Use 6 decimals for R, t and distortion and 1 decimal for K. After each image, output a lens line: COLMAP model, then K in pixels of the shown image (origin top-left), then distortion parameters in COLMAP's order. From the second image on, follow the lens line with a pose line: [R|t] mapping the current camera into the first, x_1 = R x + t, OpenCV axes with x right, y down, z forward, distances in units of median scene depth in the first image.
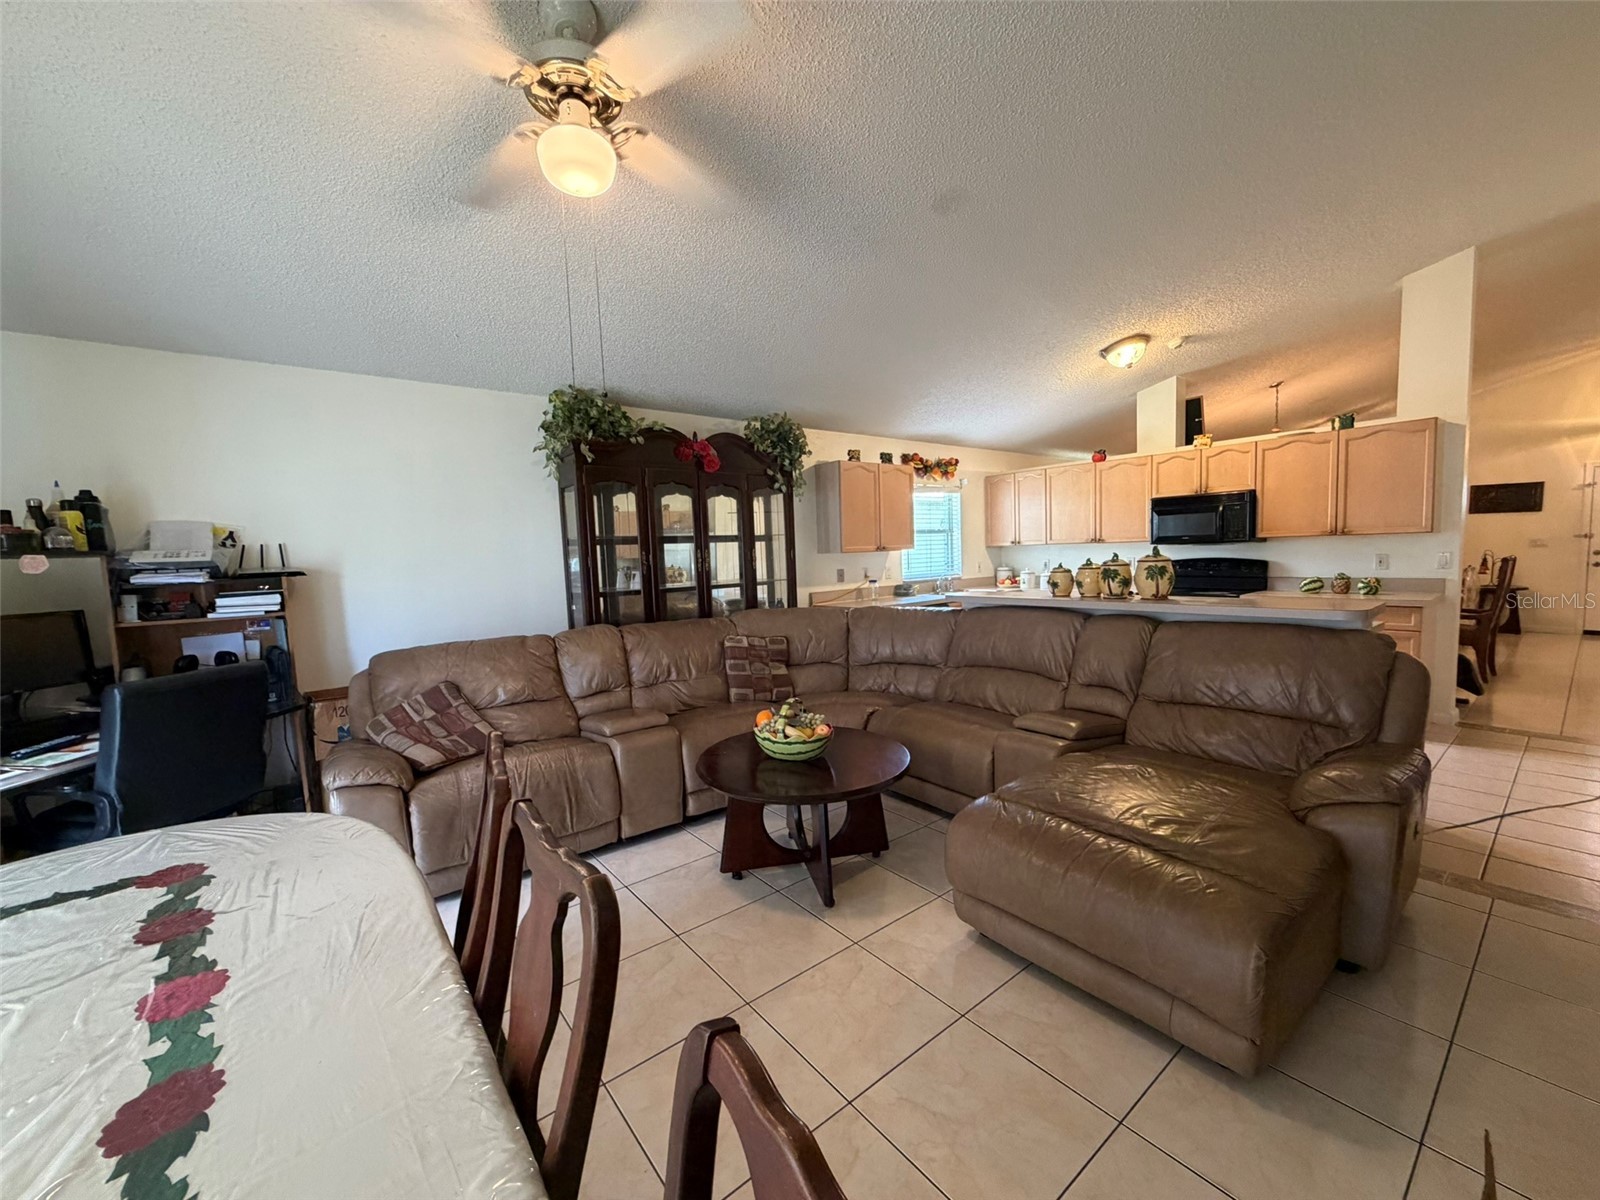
lens RADIAL K [[636.3, 0, 794.3], [0, 636.3, 601.4], [0, 0, 1]] dist [0.000119, -0.000084]
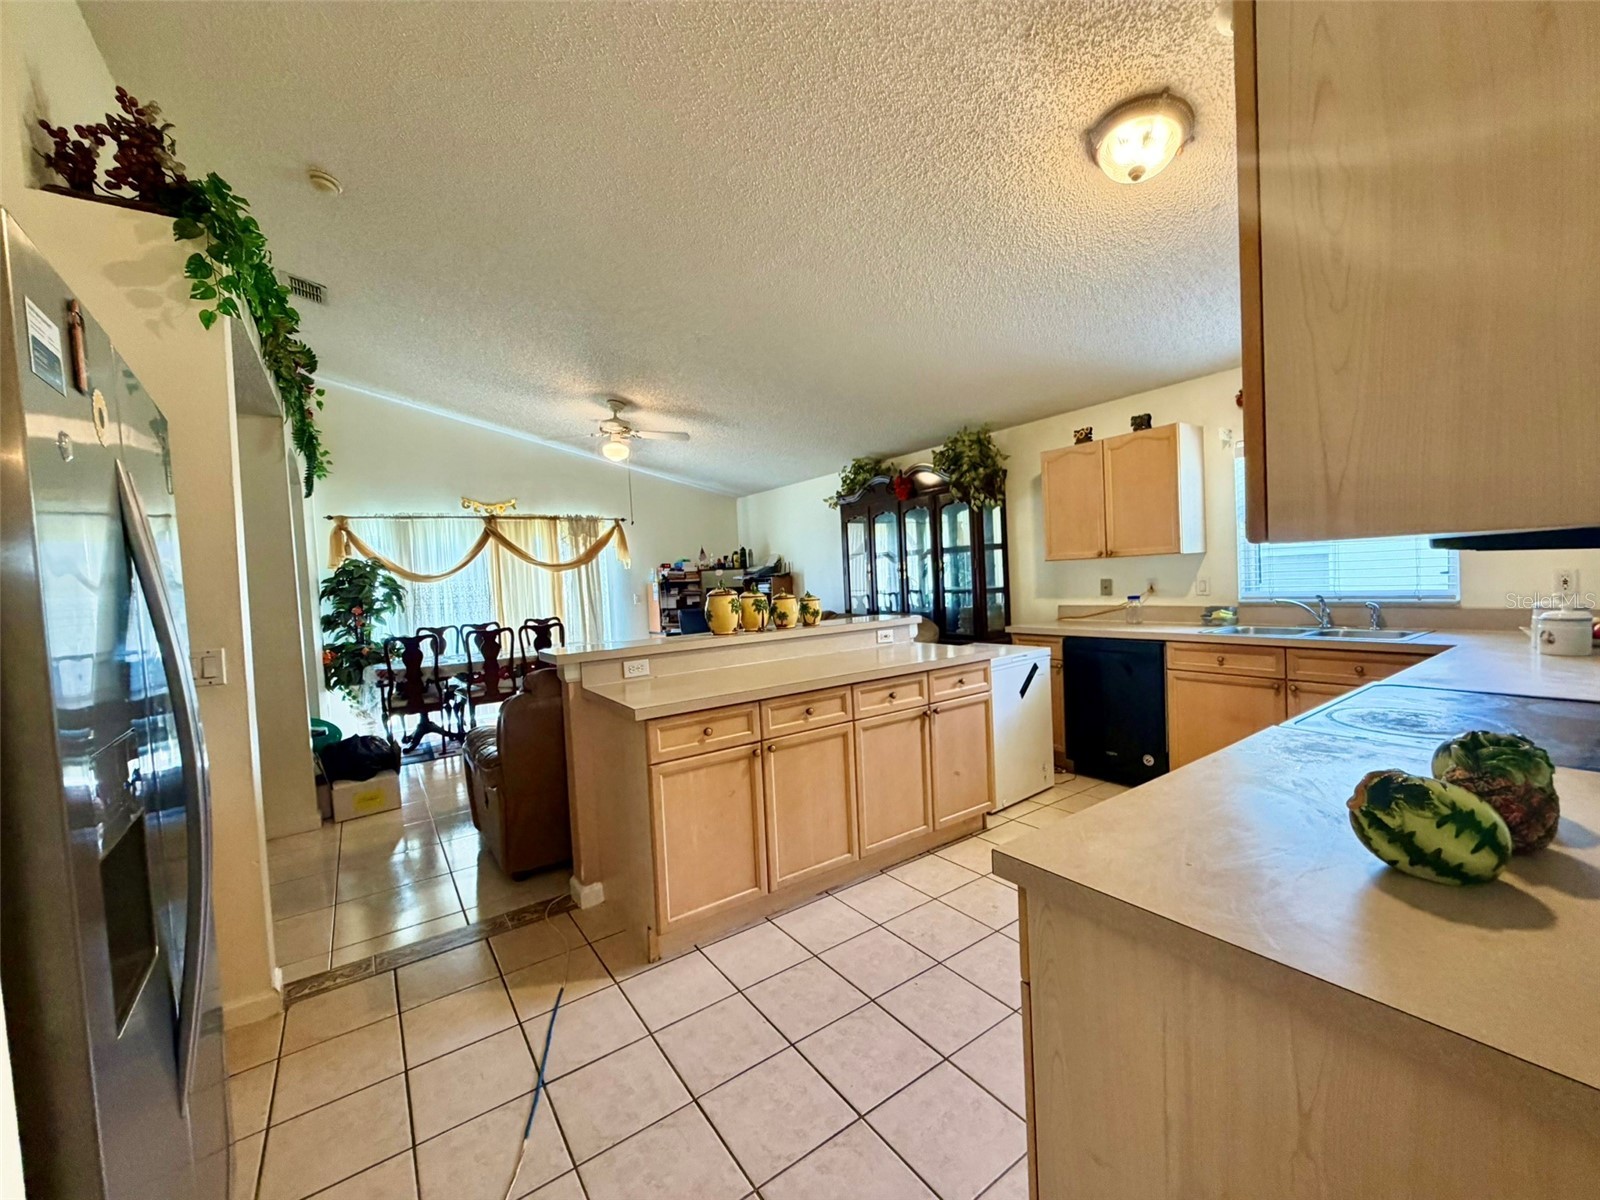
lens RADIAL K [[636.3, 0, 794.4], [0, 636.3, 602.2], [0, 0, 1]] dist [0.000119, -0.000084]
pose [[-0.065404, 0.080197, -0.994631, 1.043419], [-0.023315, 0.996370, 0.081870, -0.092363], [0.997586, 0.028544, -0.063297, 0.798149]]
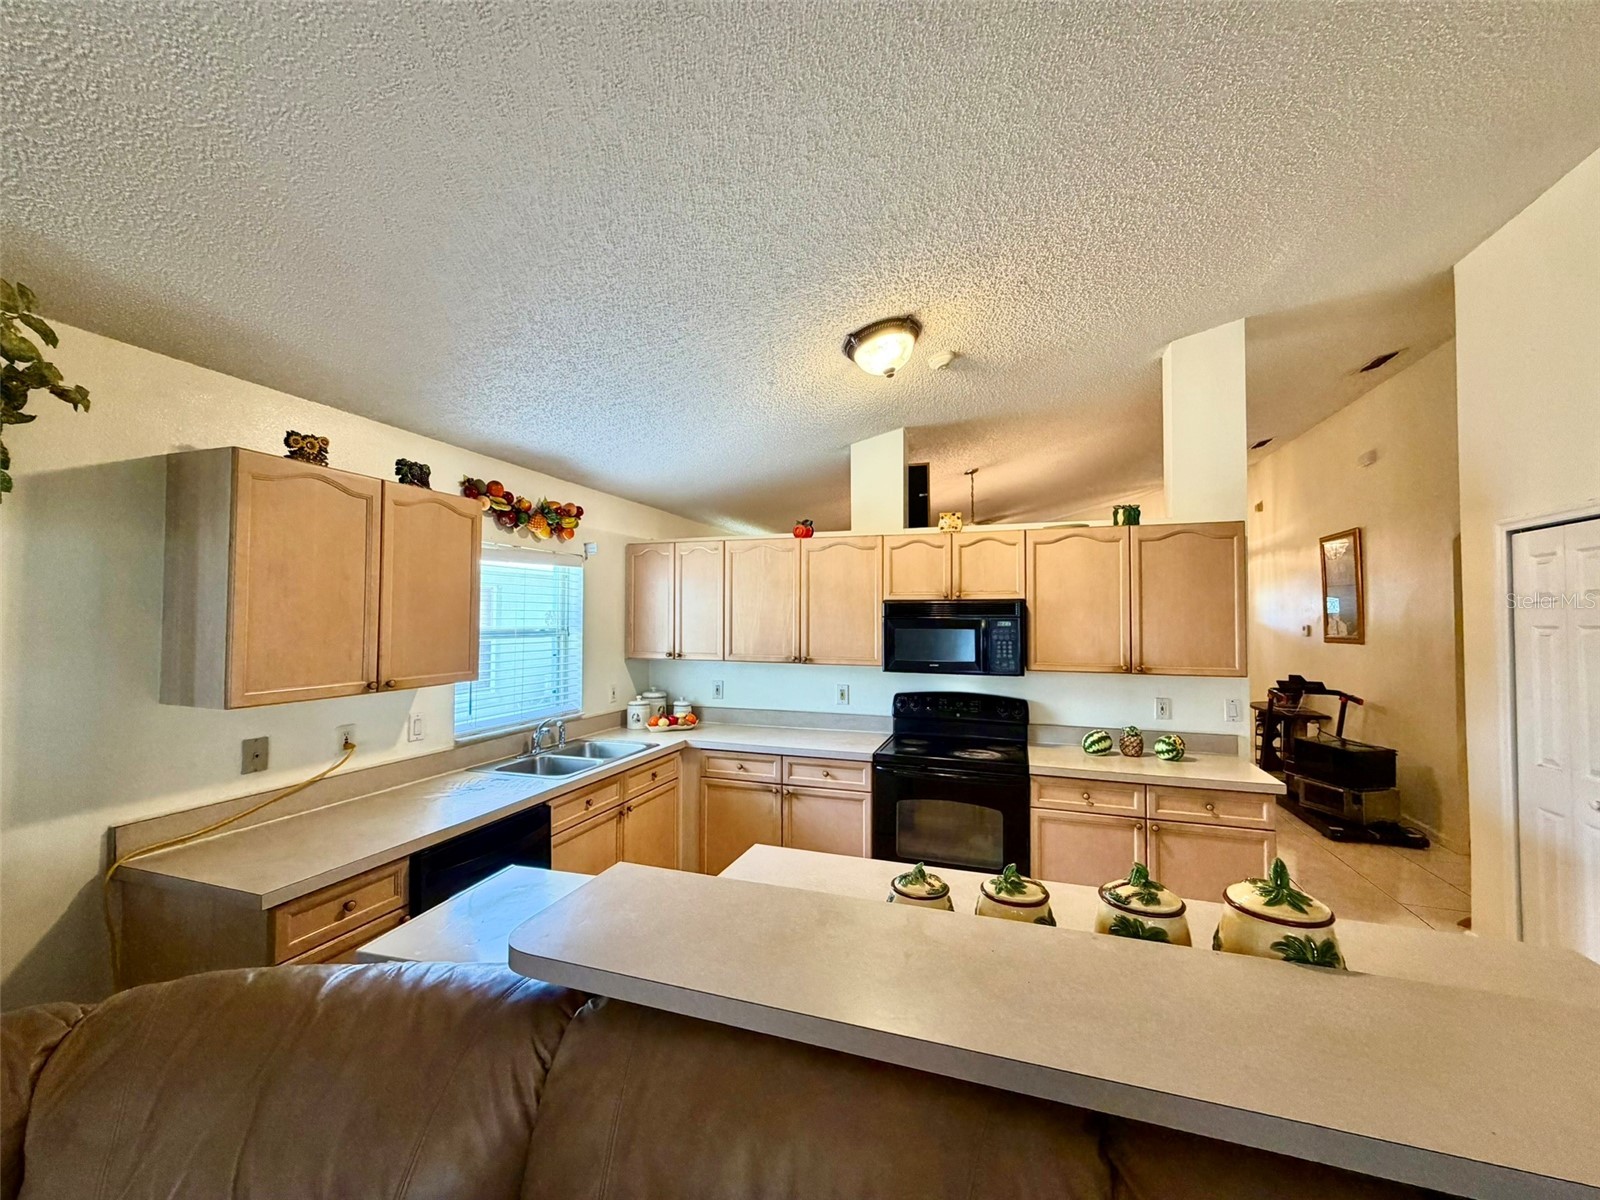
lens RADIAL K [[636.3, 0, 795.7], [0, 636.3, 602.0], [0, 0, 1]] dist [0.000119, -0.000084]
pose [[0.838855, 0.055436, 0.541525, 0.158272], [0.007358, 0.993556, -0.113107, -0.102595], [-0.544305, 0.098865, 0.833041, 0.596285]]
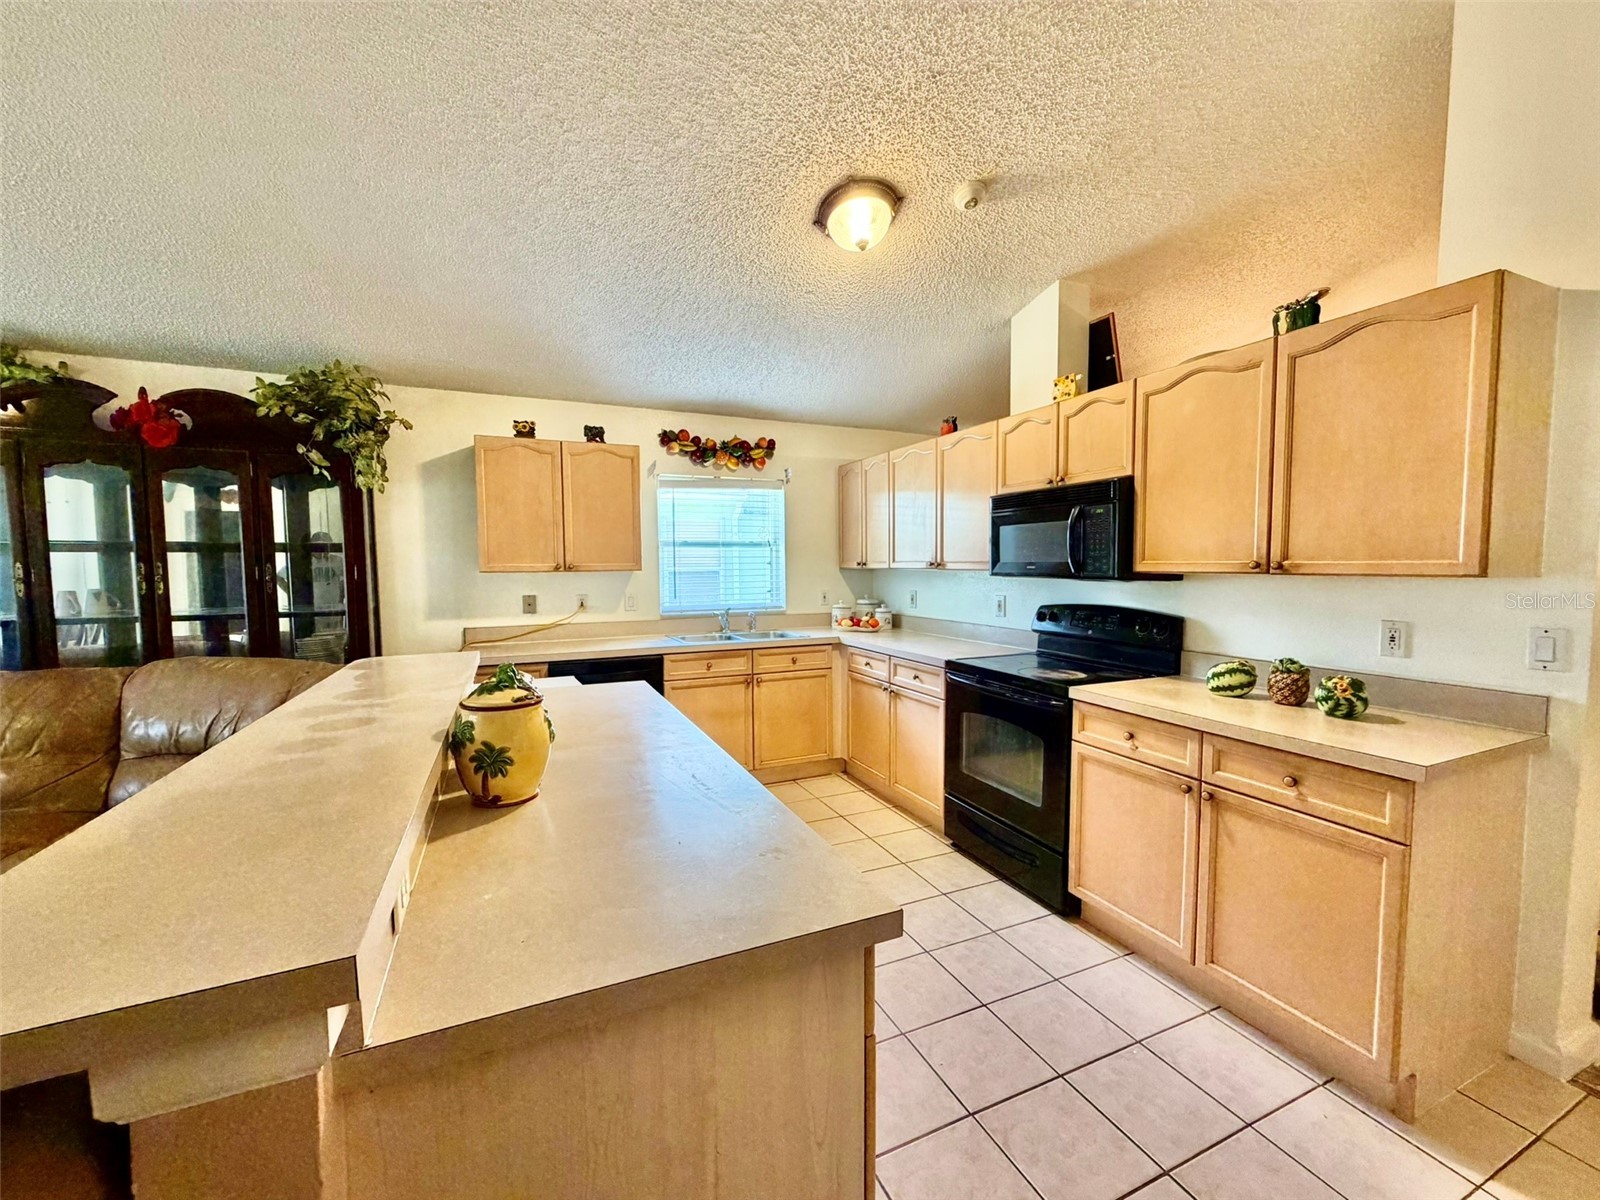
lens RADIAL K [[636.3, 0, 794.8], [0, 636.3, 602.1], [0, 0, 1]] dist [0.000119, -0.000084]
pose [[0.968533, 0.045783, -0.244640, 0.623581], [-0.048671, 0.998798, -0.005770, -0.063522], [0.244081, 0.017495, 0.969597, 0.474904]]
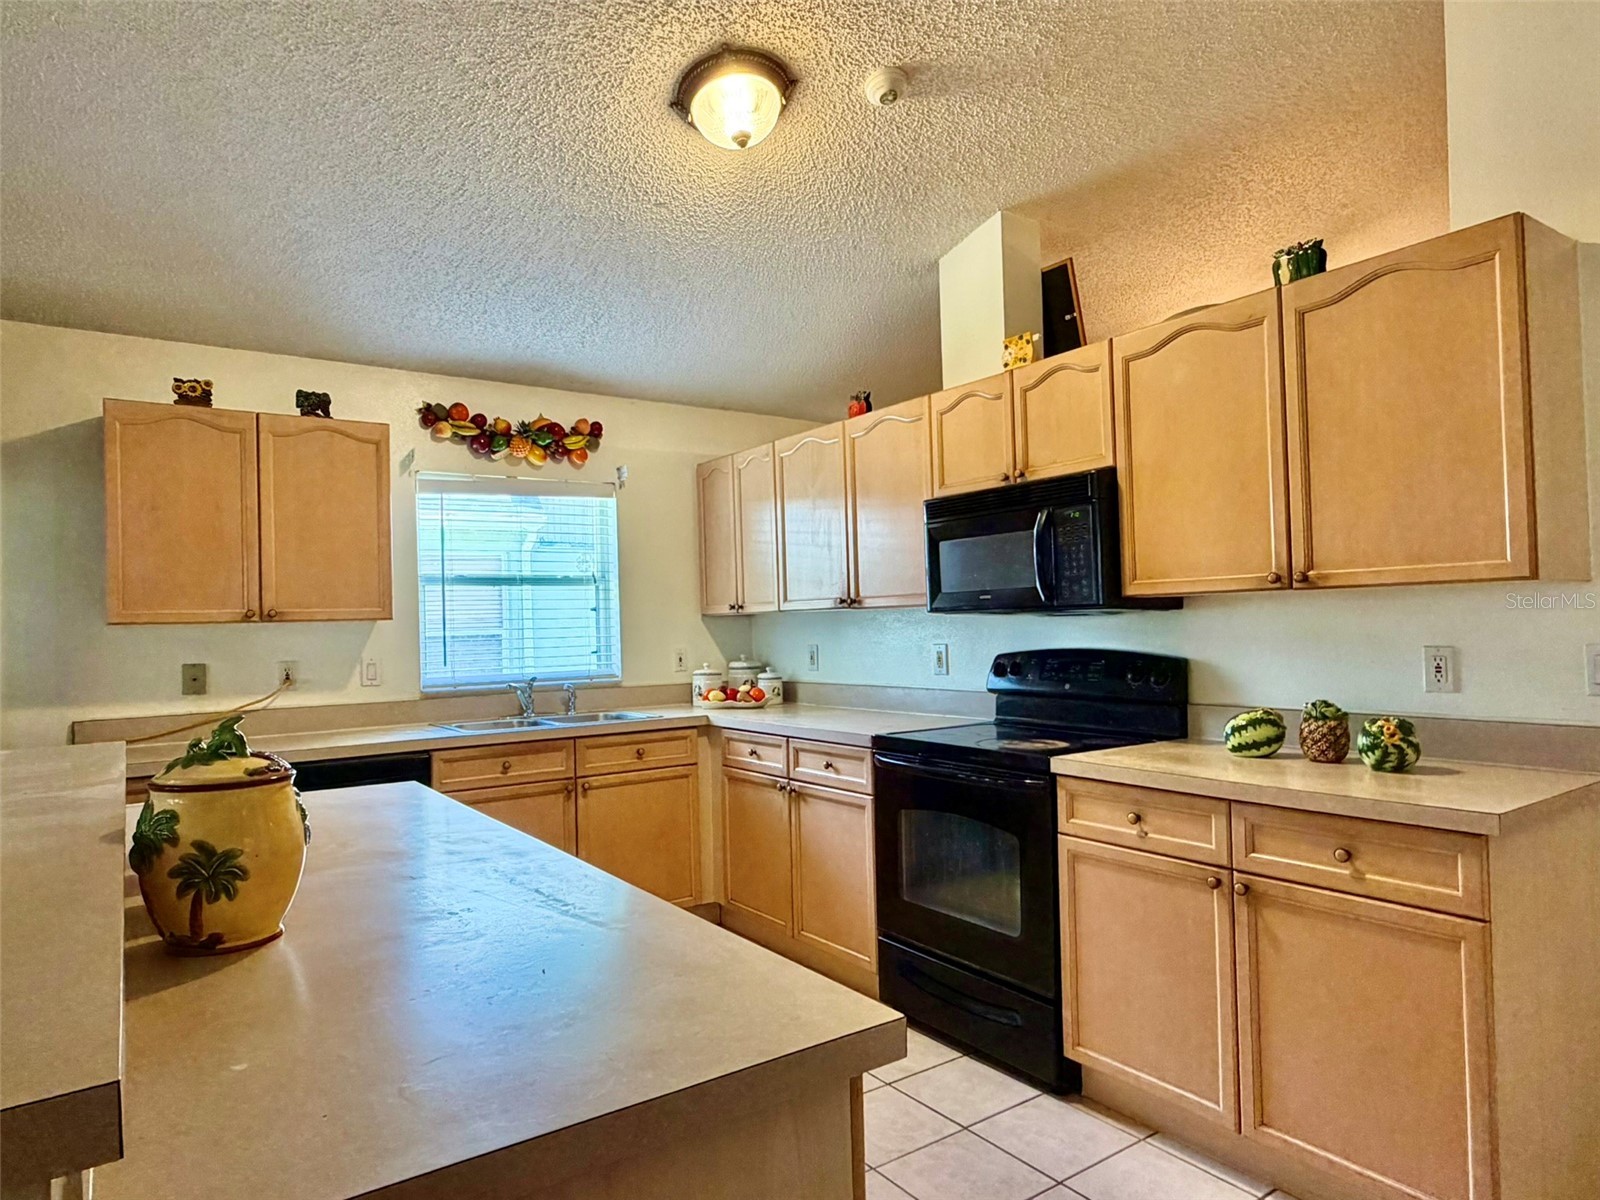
lens RADIAL K [[964.4, 0, 797.2], [0, 964.4, 609.0], [0, 0, 1]] dist [0.000887, 0.000476]
pose [[0.998306, 0.010010, -0.057318, 0.601852], [-0.015338, 0.995521, -0.093283, -0.040068], [0.056128, 0.094004, 0.993988, 0.462696]]
